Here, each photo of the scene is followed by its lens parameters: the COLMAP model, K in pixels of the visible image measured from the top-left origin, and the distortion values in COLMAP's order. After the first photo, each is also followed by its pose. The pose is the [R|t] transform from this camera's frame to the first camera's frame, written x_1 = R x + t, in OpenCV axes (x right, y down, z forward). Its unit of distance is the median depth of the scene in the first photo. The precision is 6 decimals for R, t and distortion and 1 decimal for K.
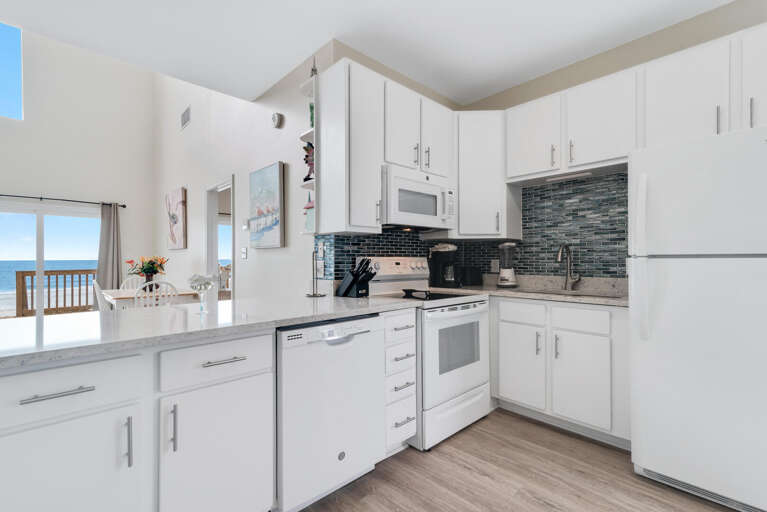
lens RADIAL K [[339.7, 0, 368.8], [0, 339.7, 257.2], [0, 0, 1]] dist [0.000702, 0.000079]
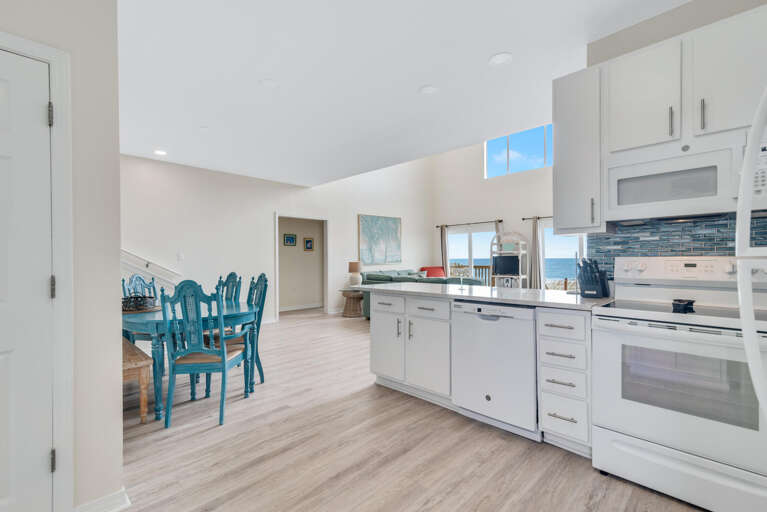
lens RADIAL K [[339.7, 0, 368.8], [0, 339.7, 257.2], [0, 0, 1]] dist [0.000702, 0.000079]
pose [[0.032256, -0.006871, -0.999456, 0.970103], [0.008226, 0.999944, -0.006609, -0.000048], [0.999446, -0.008009, 0.032311, 0.333598]]
